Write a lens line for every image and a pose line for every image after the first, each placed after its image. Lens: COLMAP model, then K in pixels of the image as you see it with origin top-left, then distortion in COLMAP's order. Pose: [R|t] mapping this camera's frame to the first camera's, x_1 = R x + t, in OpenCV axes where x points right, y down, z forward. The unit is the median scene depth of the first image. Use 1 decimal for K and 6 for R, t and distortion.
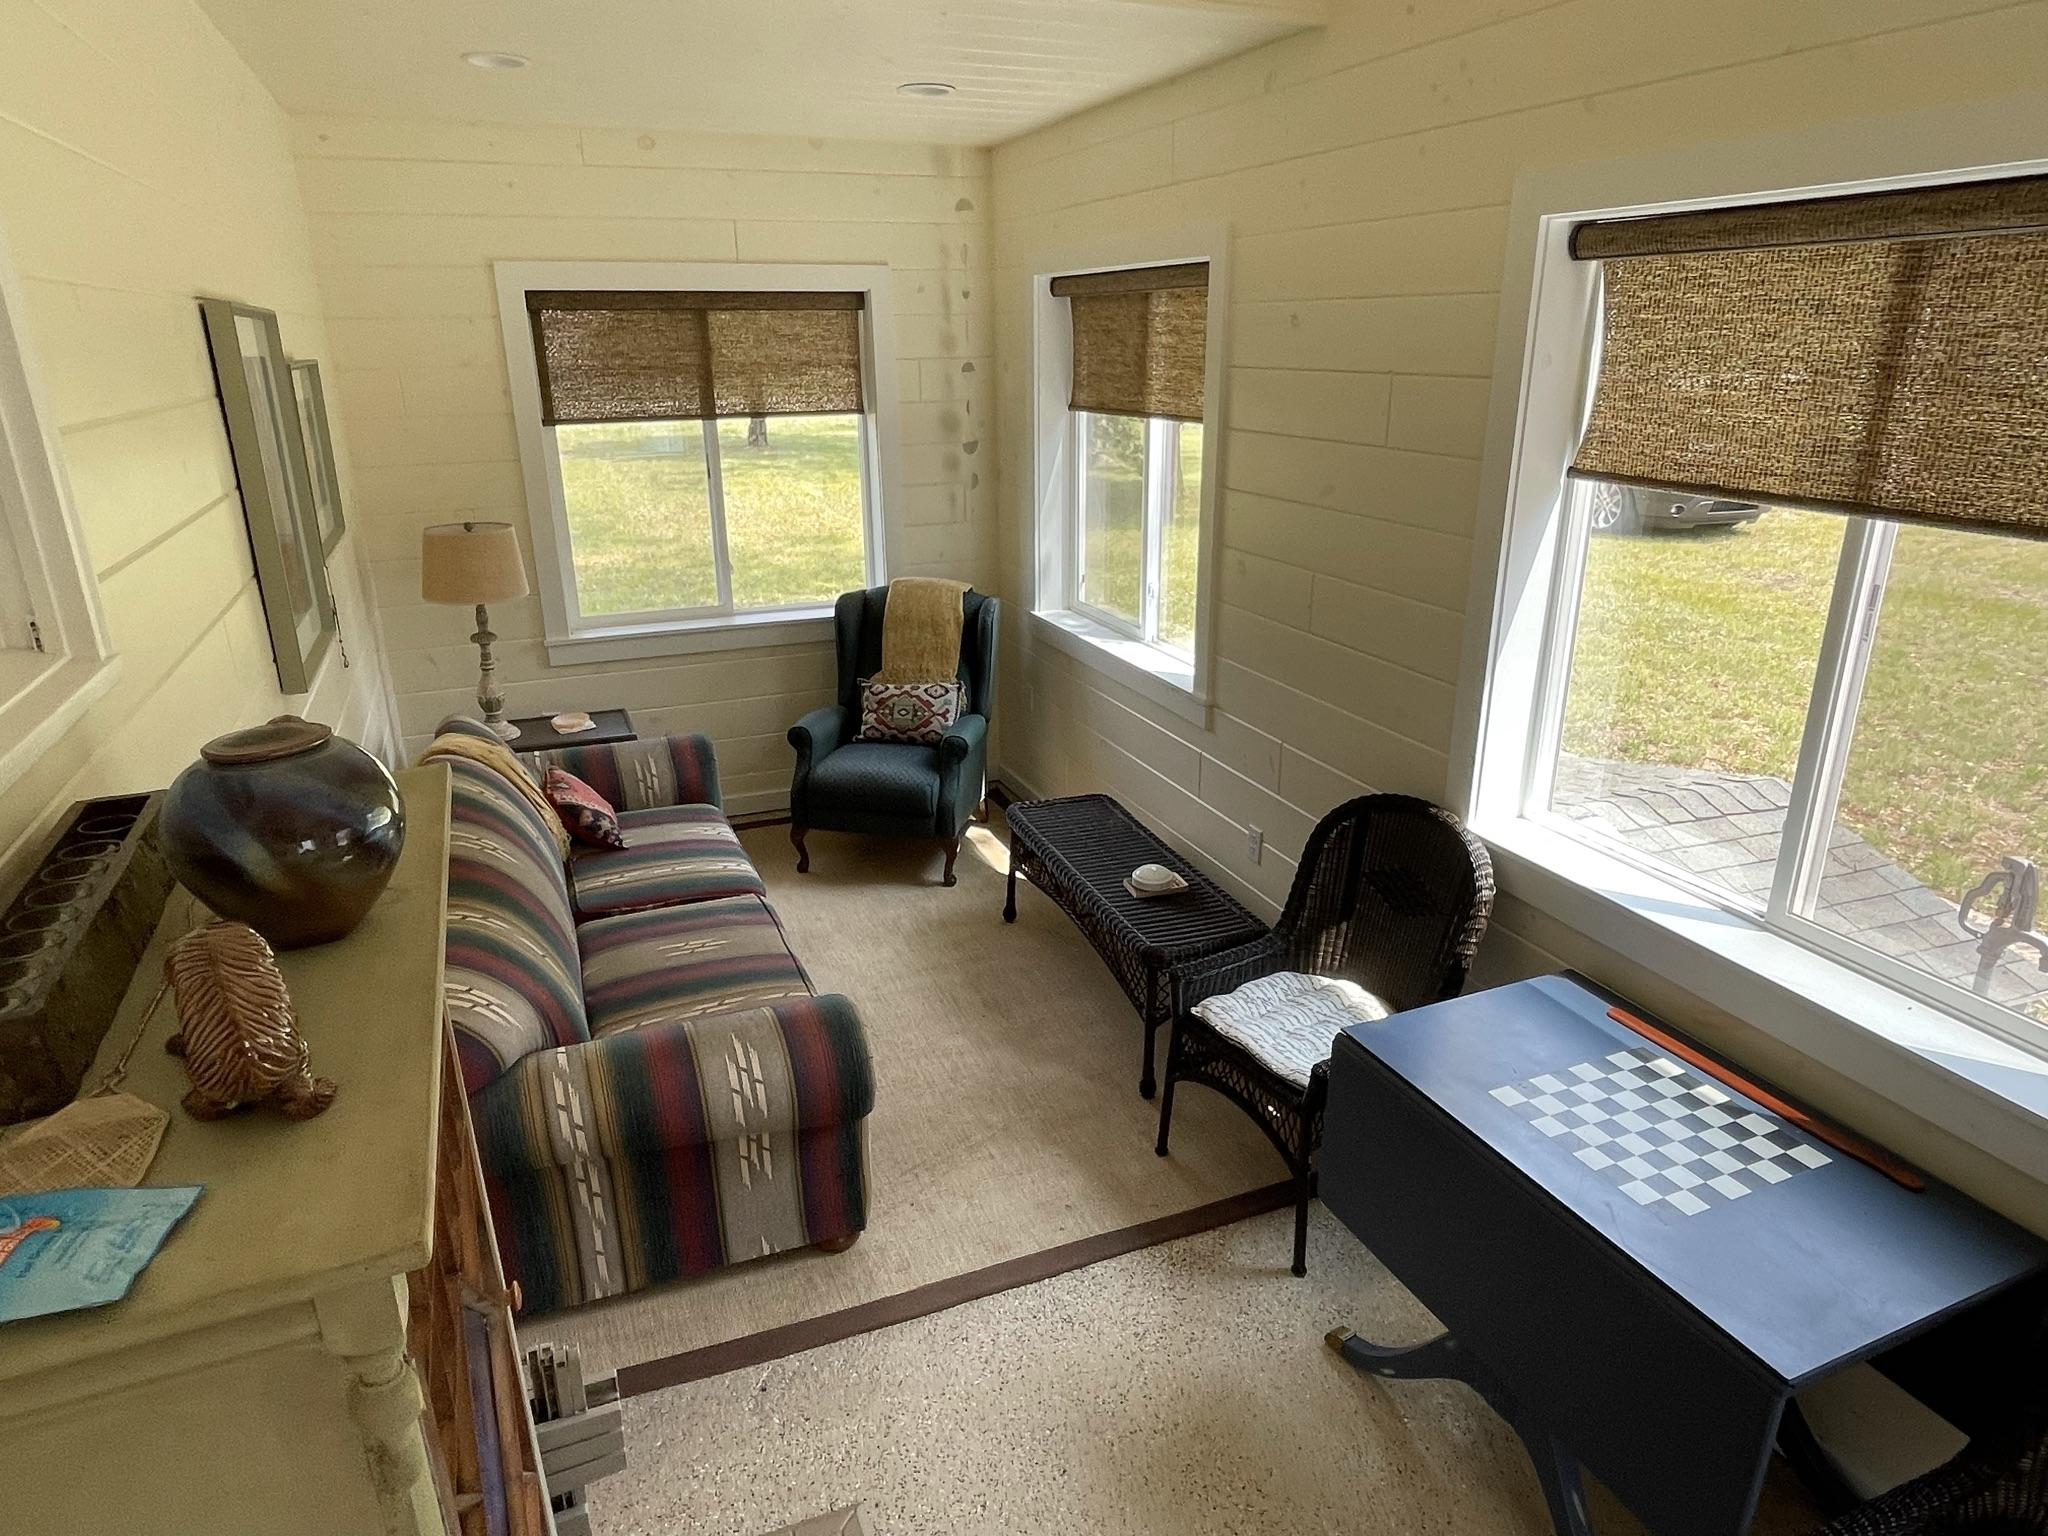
lens RADIAL K [[1227.8, 0, 1015.8], [0, 1227.8, 768.3], [0, 0, 1]] dist [-0.002489, -0.000623]
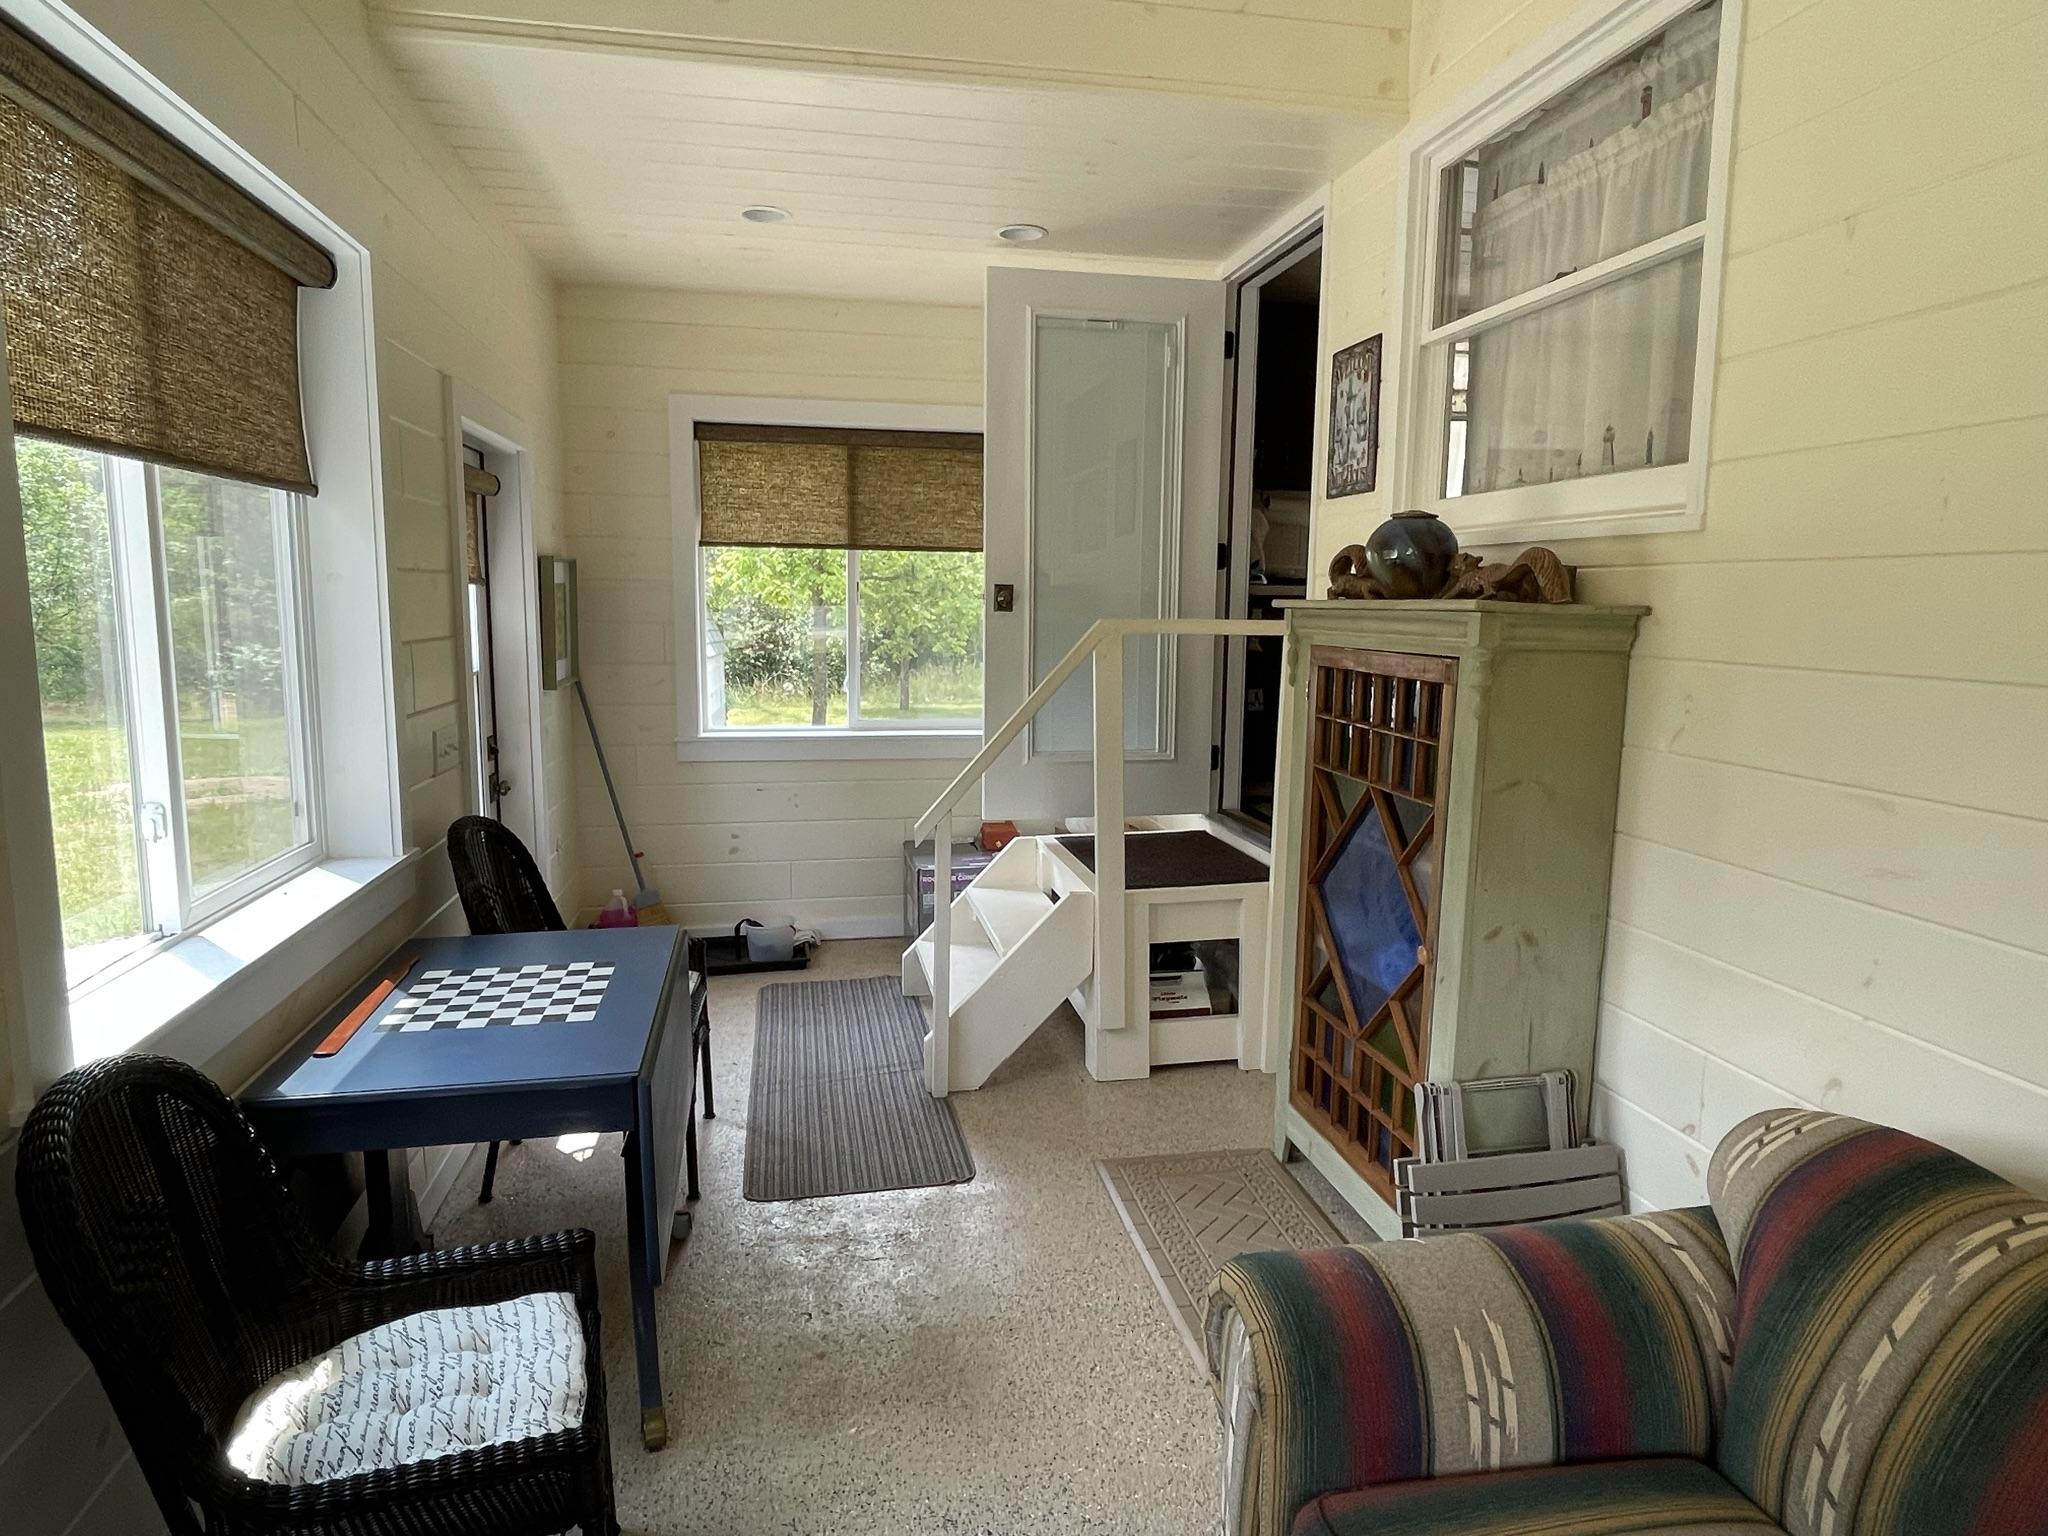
lens RADIAL K [[1227.8, 0, 1017.7], [0, 1227.8, 763.7], [0, 0, 1]] dist [-0.002489, -0.000623]
pose [[-0.978711, -0.029898, 0.203056, -0.176629], [0.067258, 0.887985, 0.454928, -0.393551], [-0.193912, 0.458900, -0.867069, 1.821580]]
